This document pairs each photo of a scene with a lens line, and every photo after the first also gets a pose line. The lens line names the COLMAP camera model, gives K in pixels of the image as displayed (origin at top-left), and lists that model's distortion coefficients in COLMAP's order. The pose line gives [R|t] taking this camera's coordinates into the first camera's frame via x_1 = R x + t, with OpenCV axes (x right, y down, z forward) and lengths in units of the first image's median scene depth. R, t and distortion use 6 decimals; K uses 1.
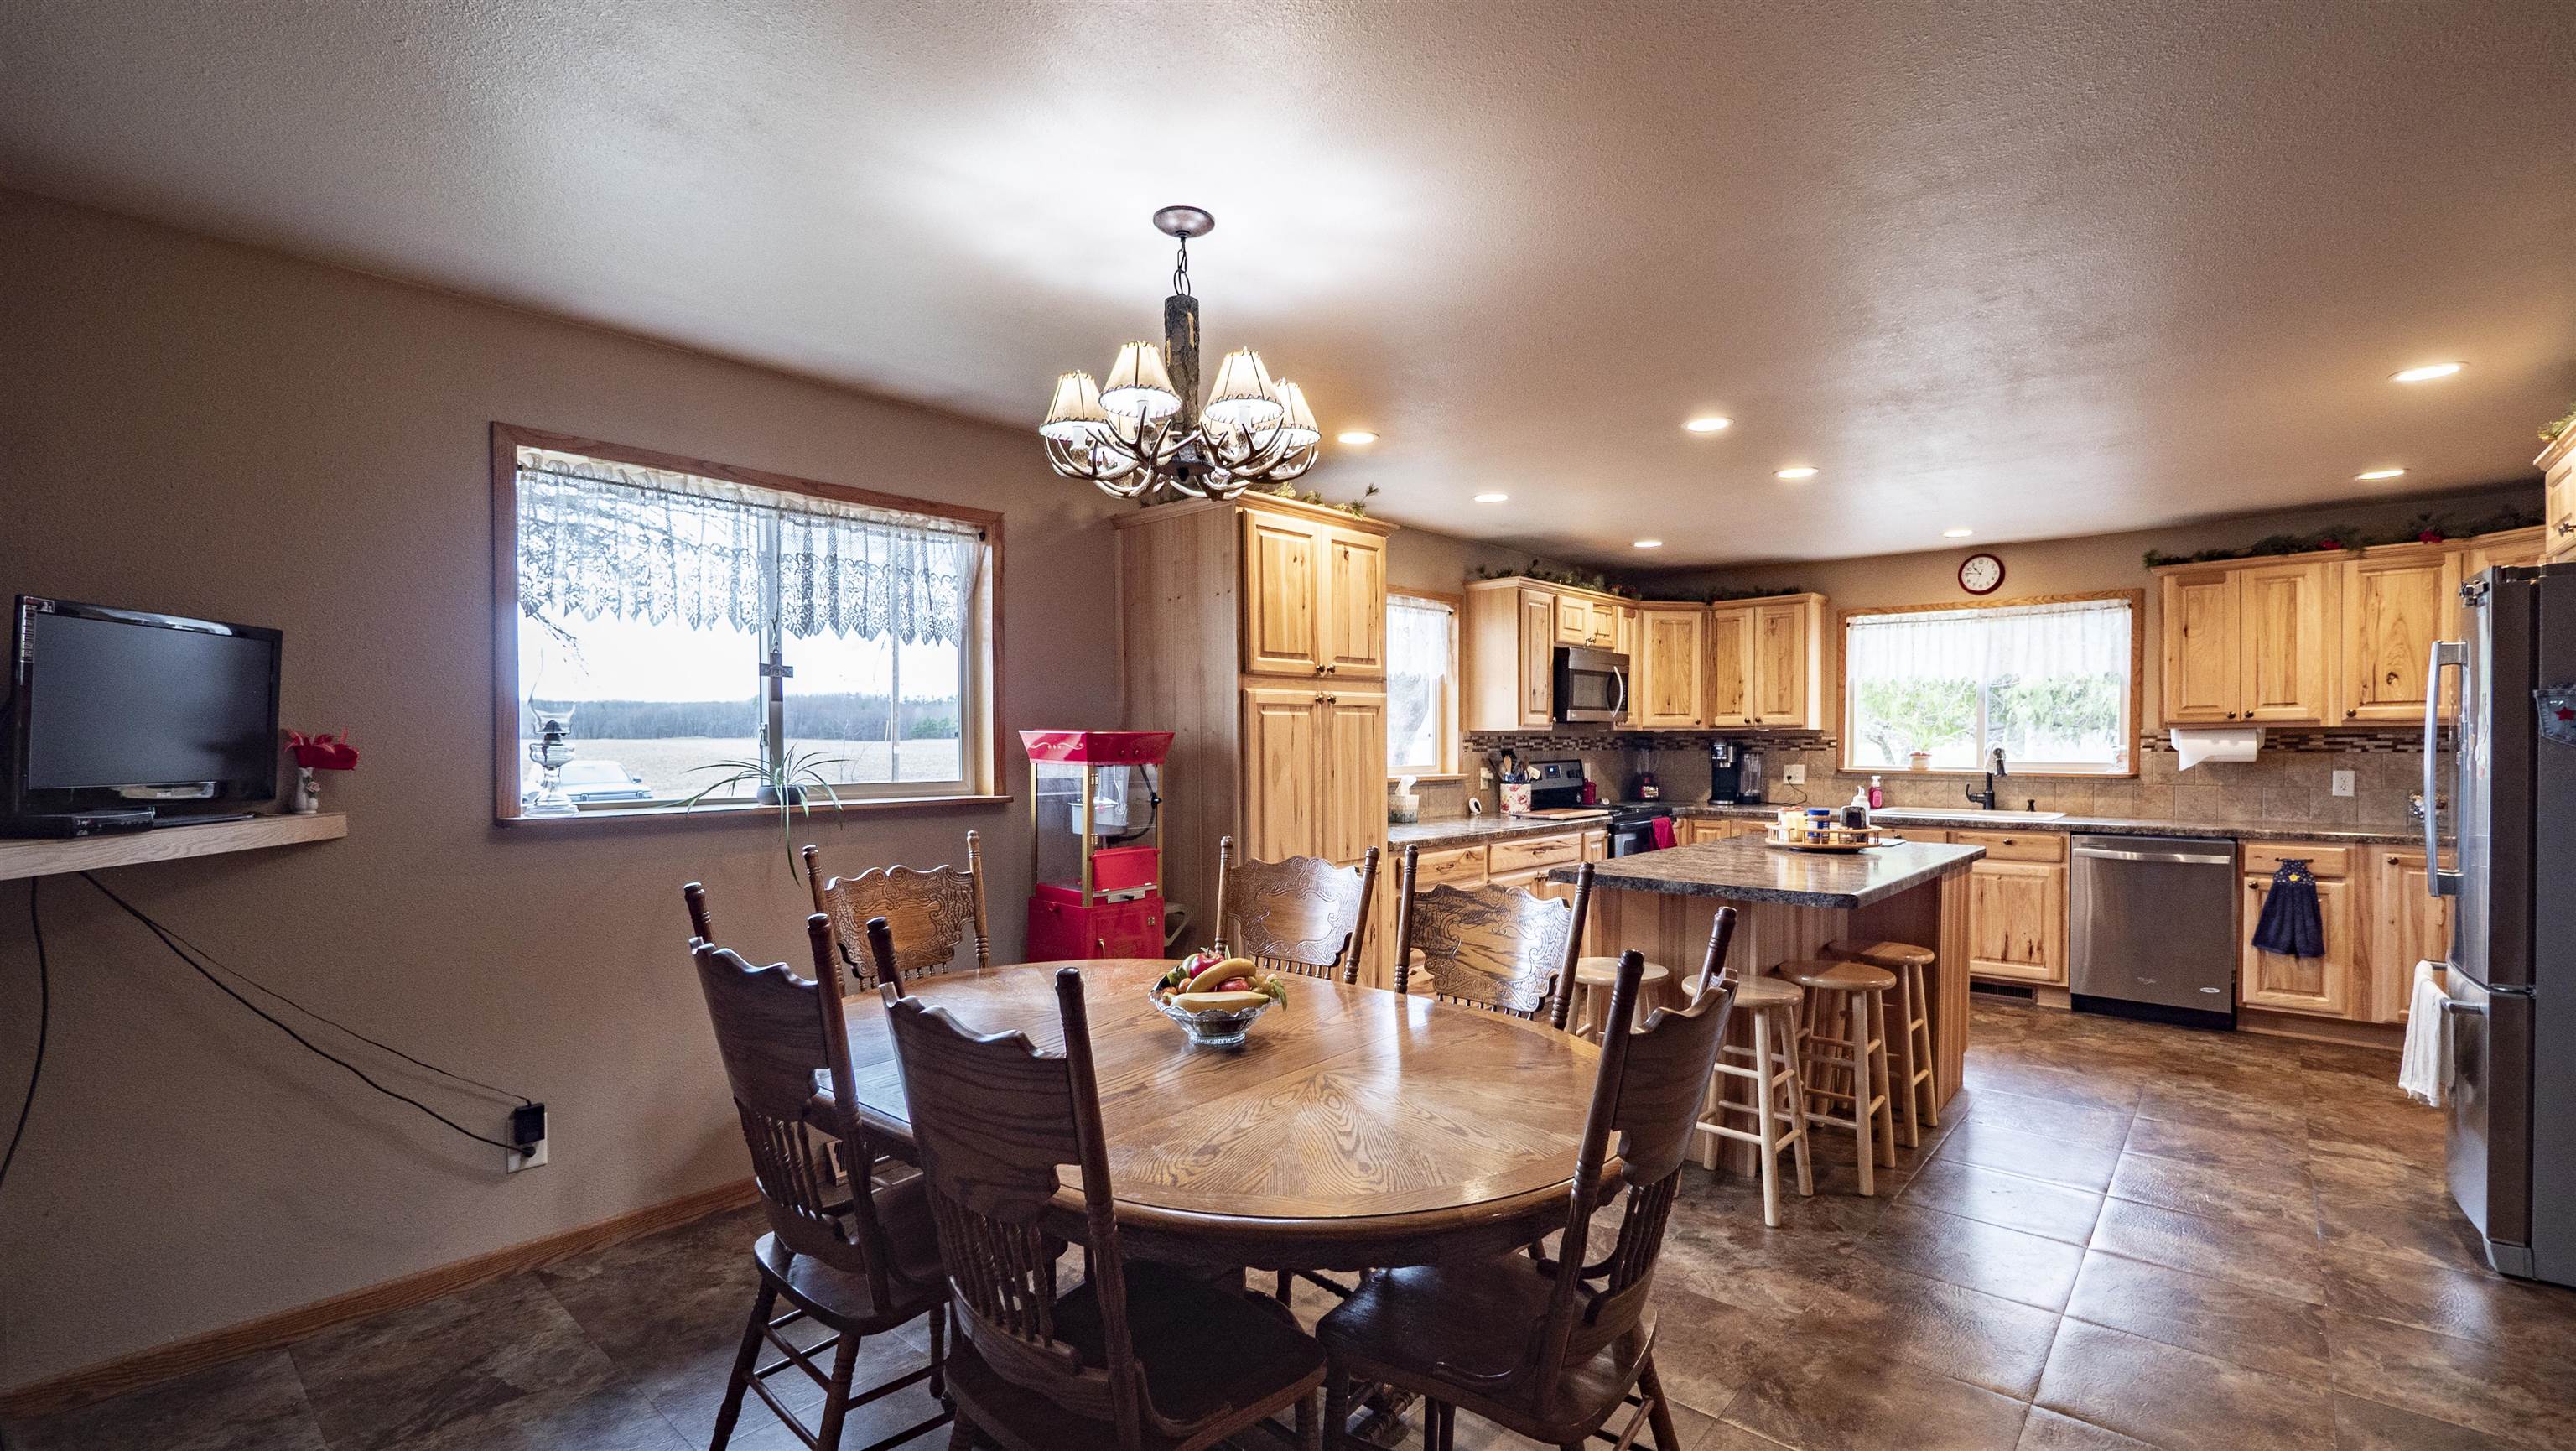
lens RADIAL K [[1090.1, 0, 1273.4], [0, 1090.1, 761.9], [0, 0, 1]] dist [0.001961, 0.000019]
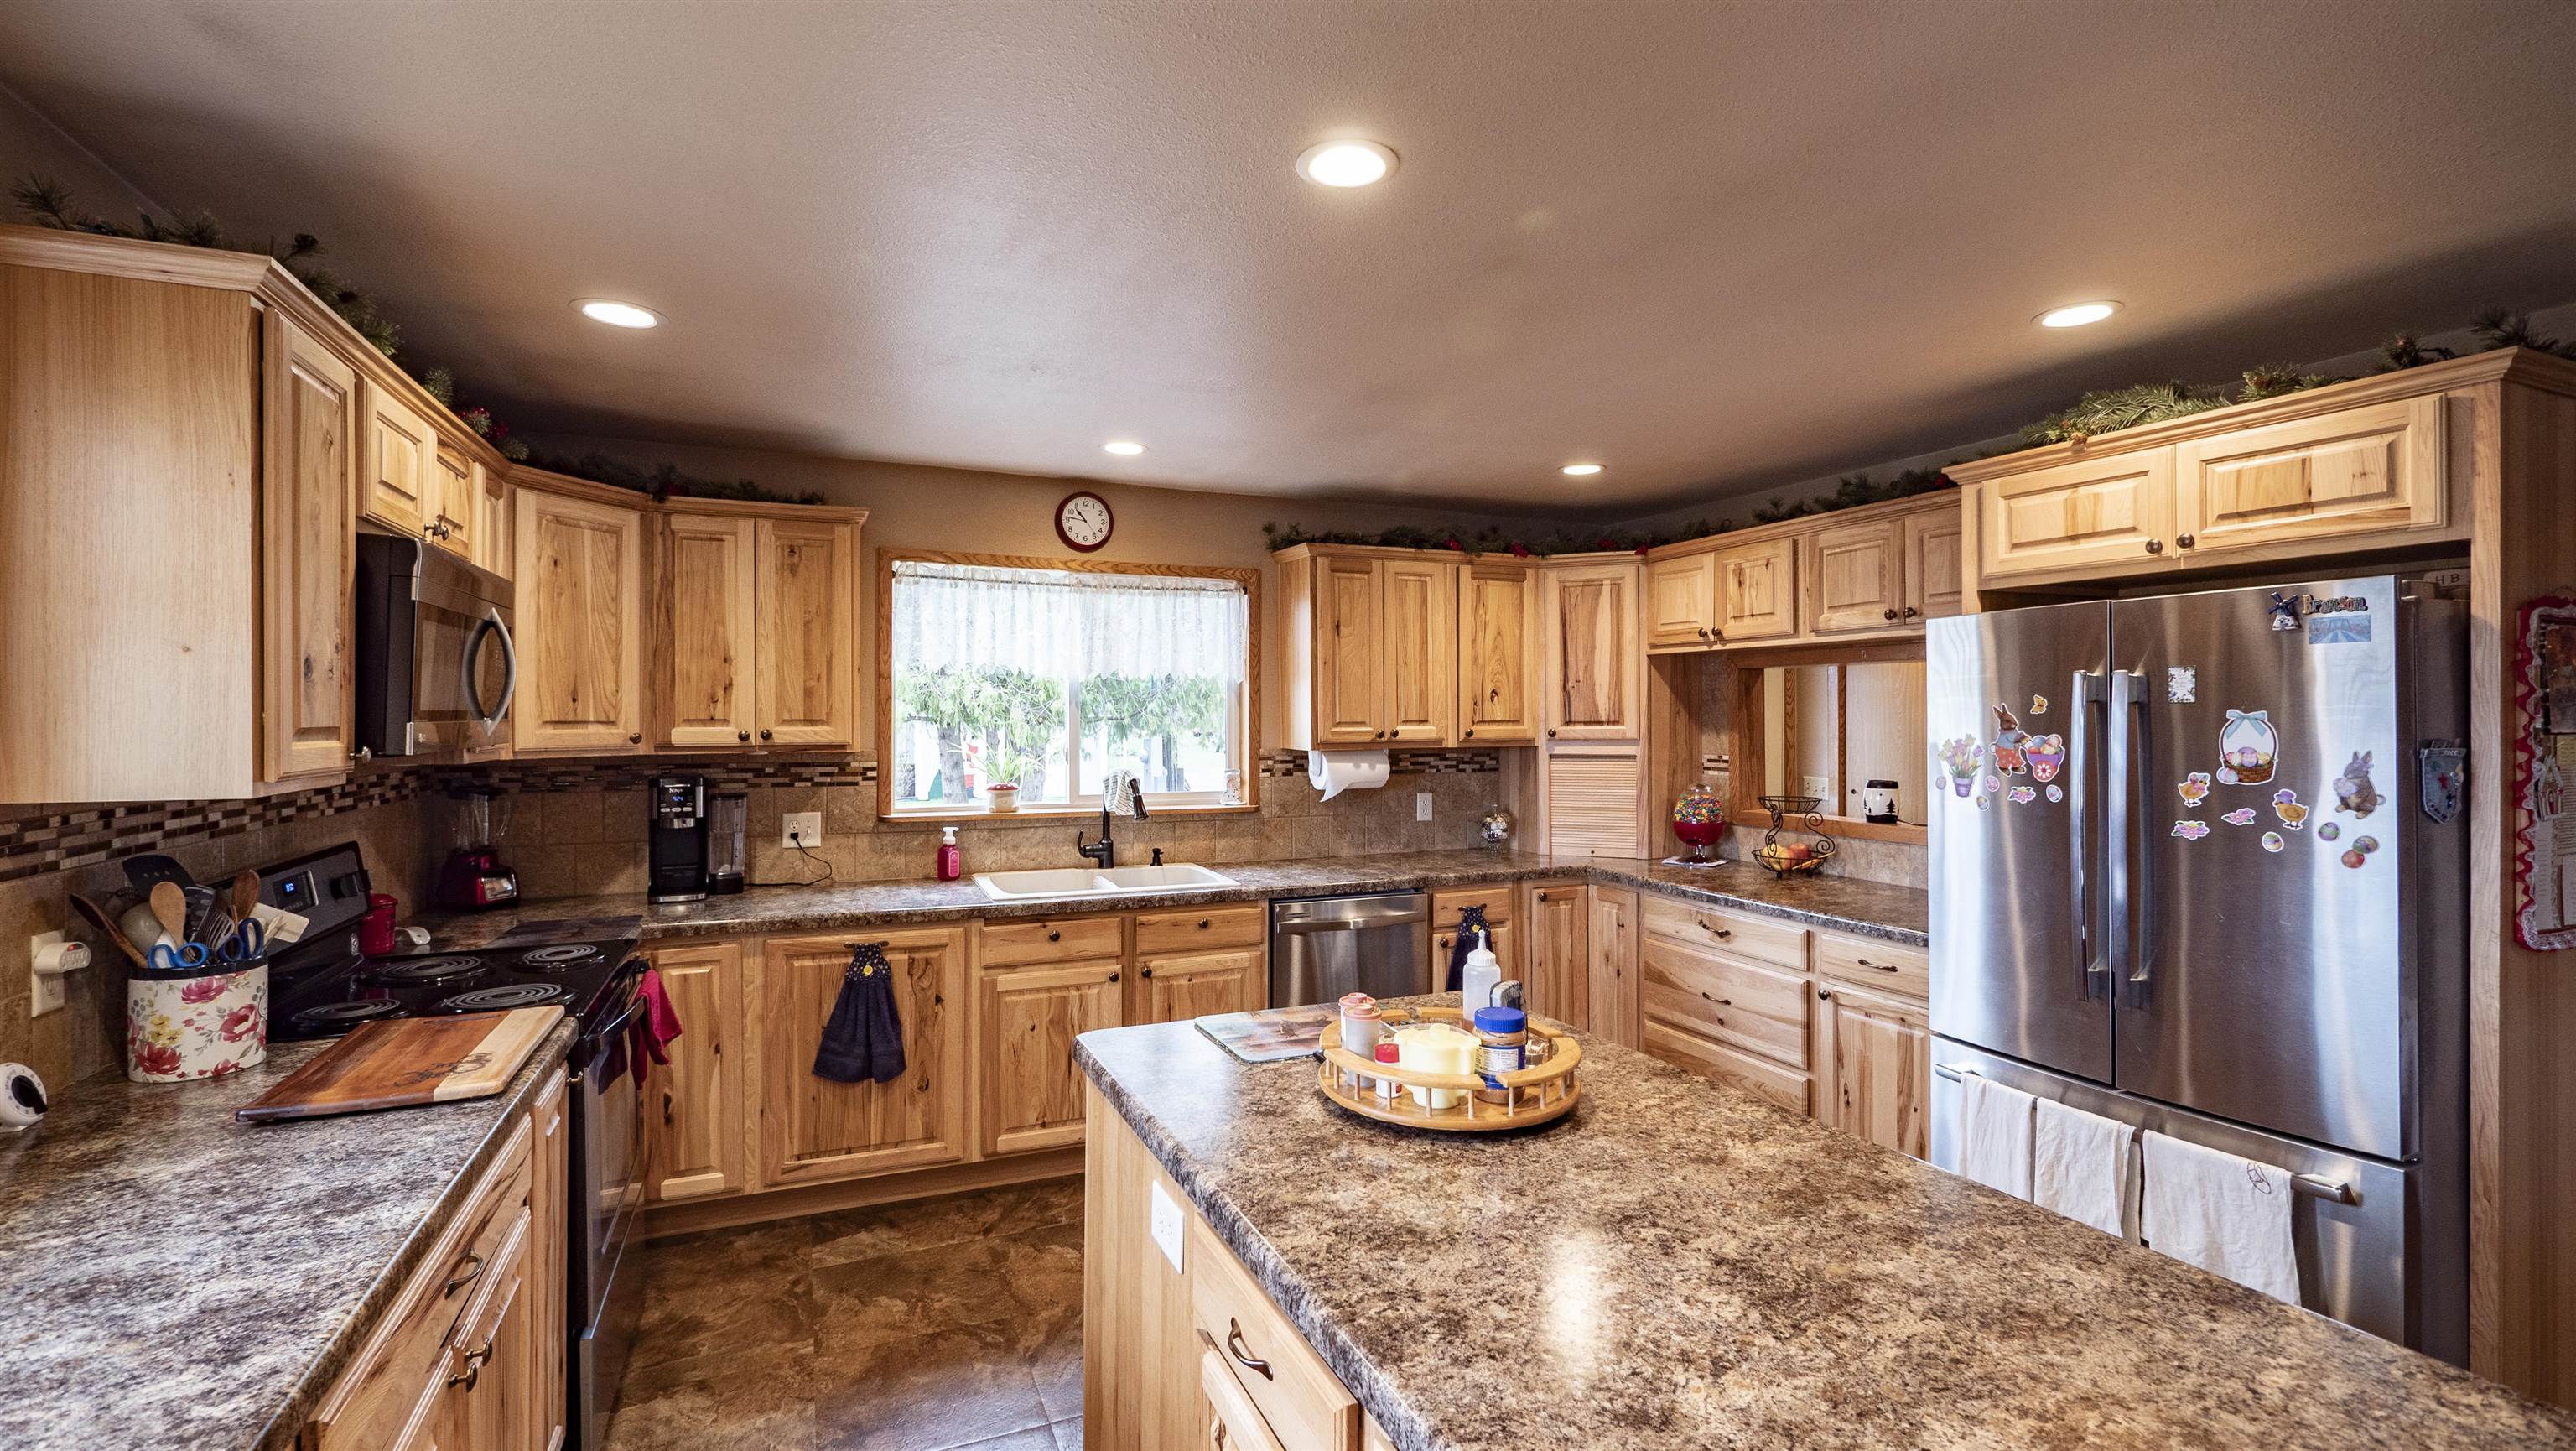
lens RADIAL K [[1096.2, 0, 1265.4], [0, 1096.2, 708.5], [0, 0, 1]] dist [-0.001882, 0.000313]
pose [[0.408607, 0.008099, 0.912675, 0.078425], [0.017779, 0.999700, -0.016831, -0.047198], [-0.912537, 0.023103, 0.408340, 0.702559]]
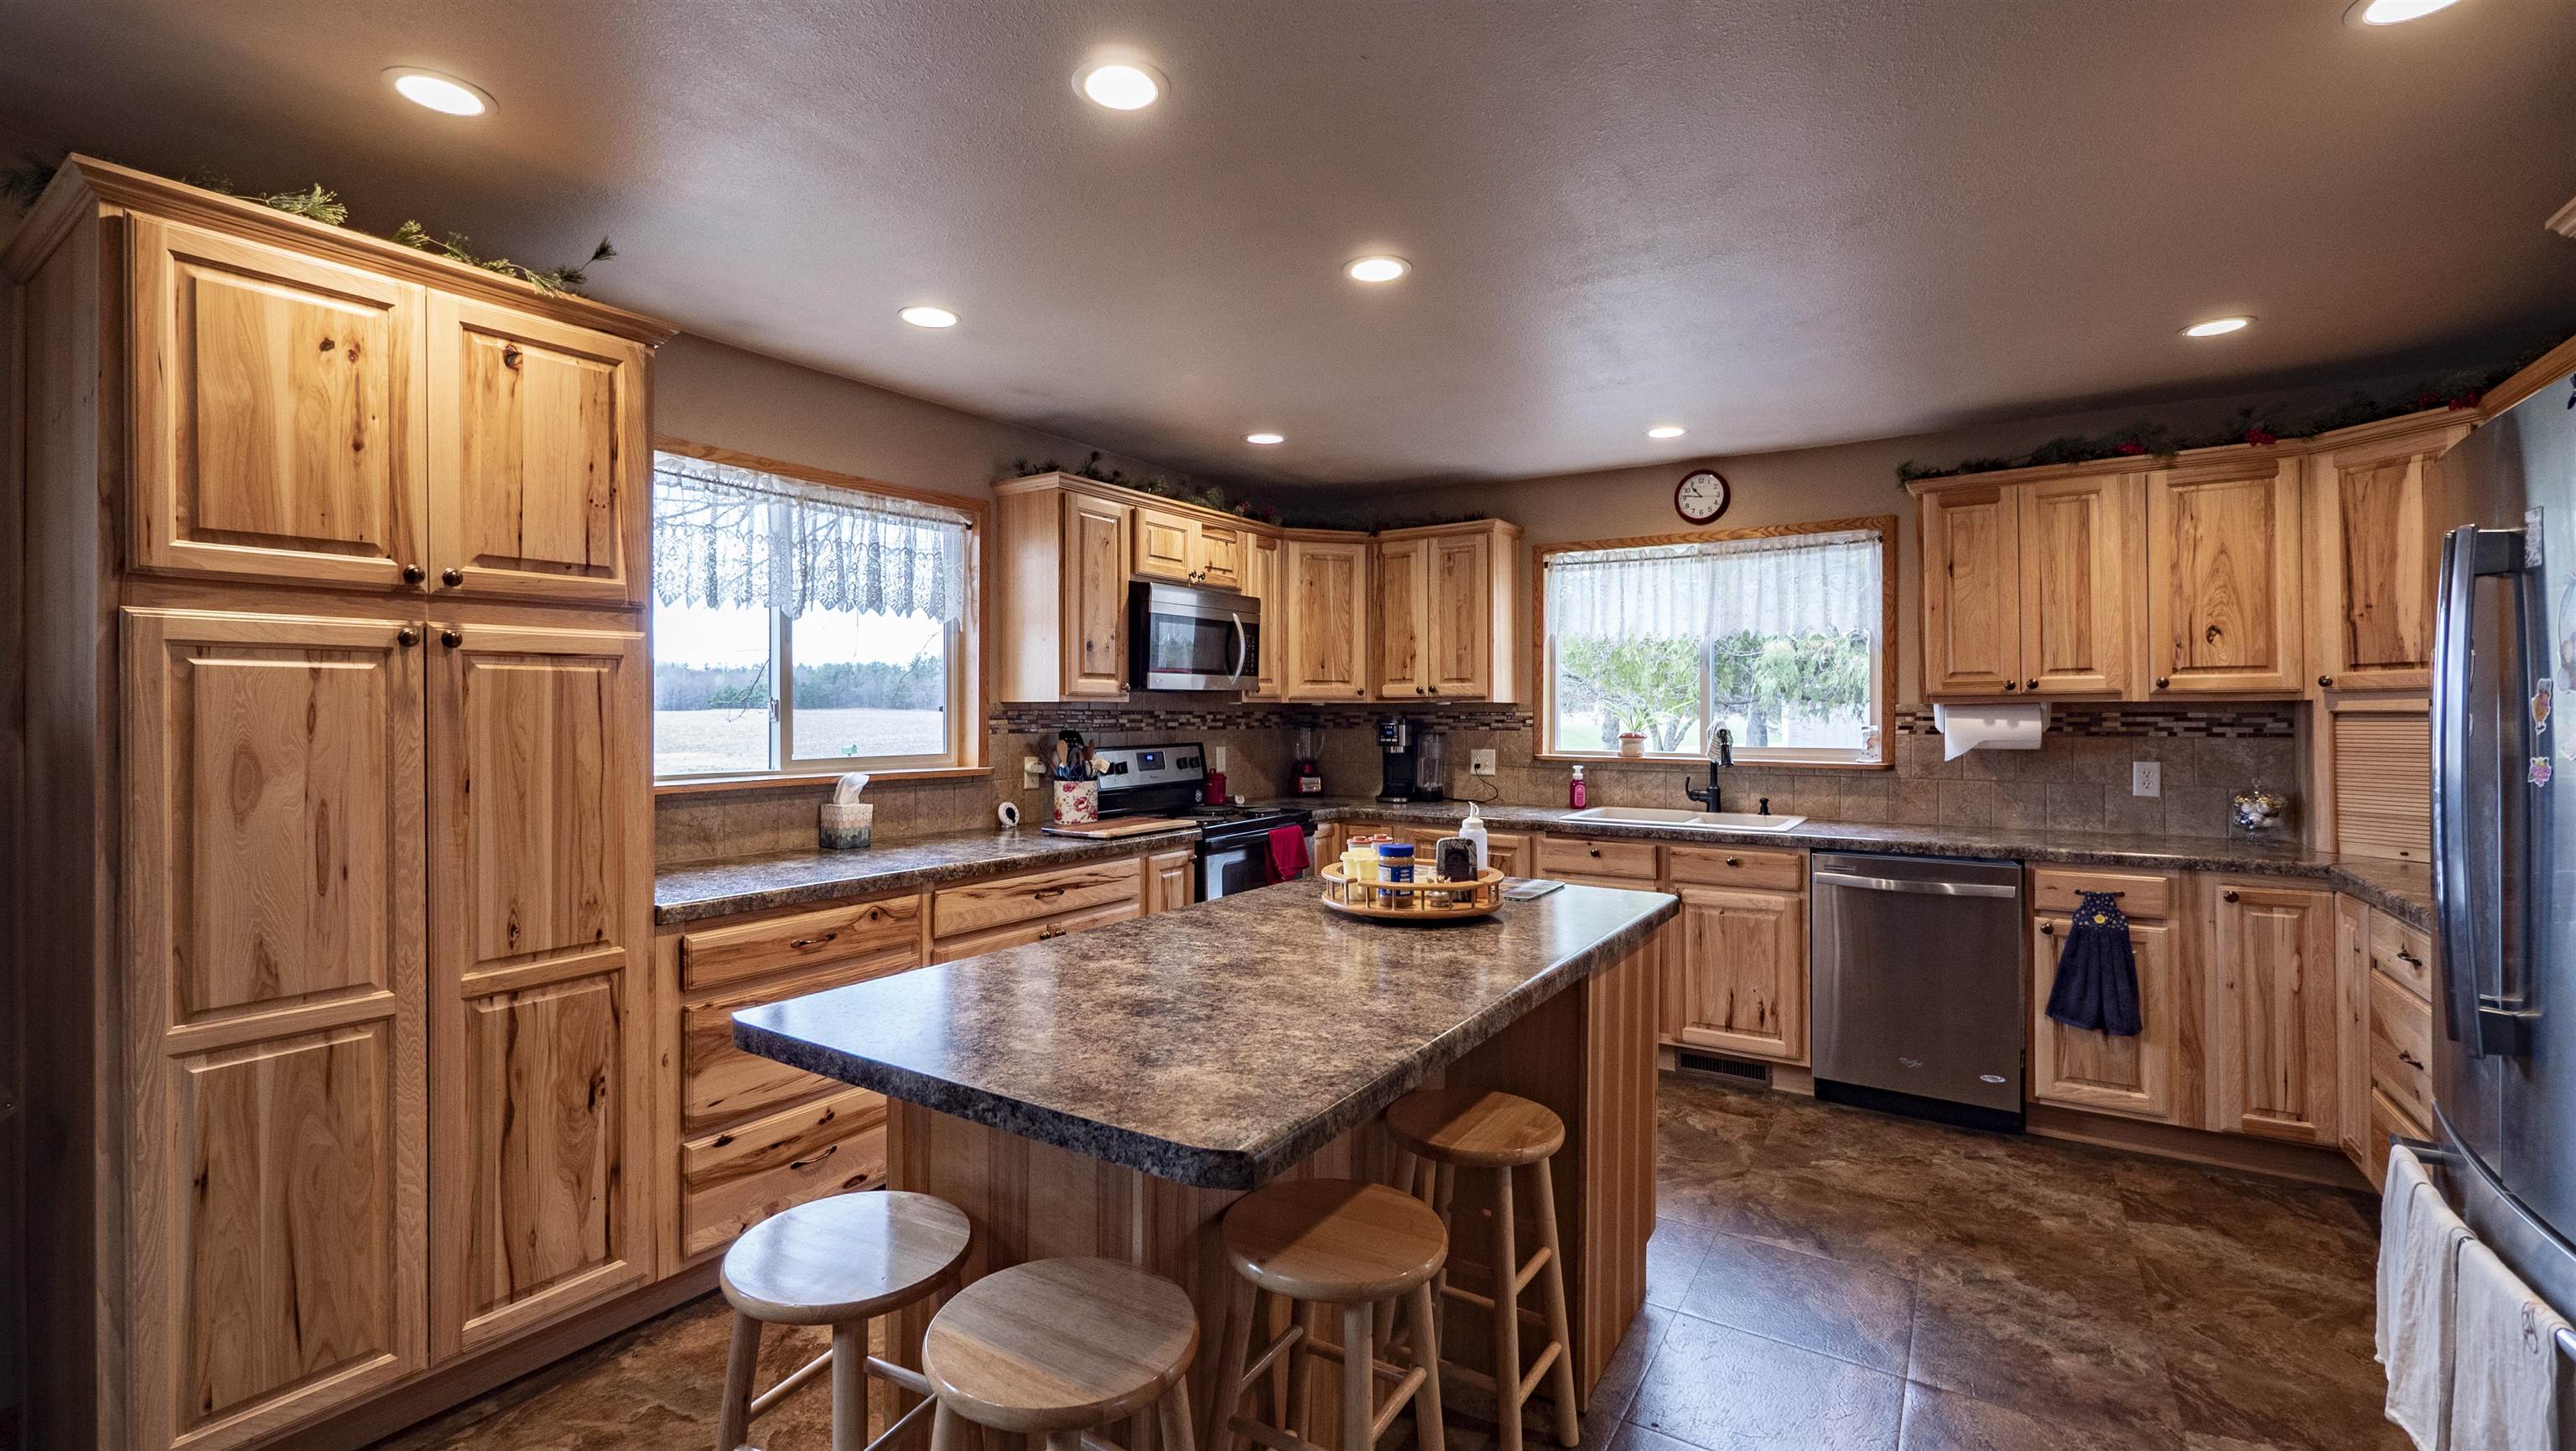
lens RADIAL K [[1096.2, 0, 1265.4], [0, 1096.2, 708.5], [0, 0, 1]] dist [-0.001882, 0.000313]
pose [[0.987431, 0.003053, 0.158019, 0.264874], [0.000509, 0.999747, -0.022493, -0.010847], [-0.158047, 0.022291, 0.987180, 0.347141]]
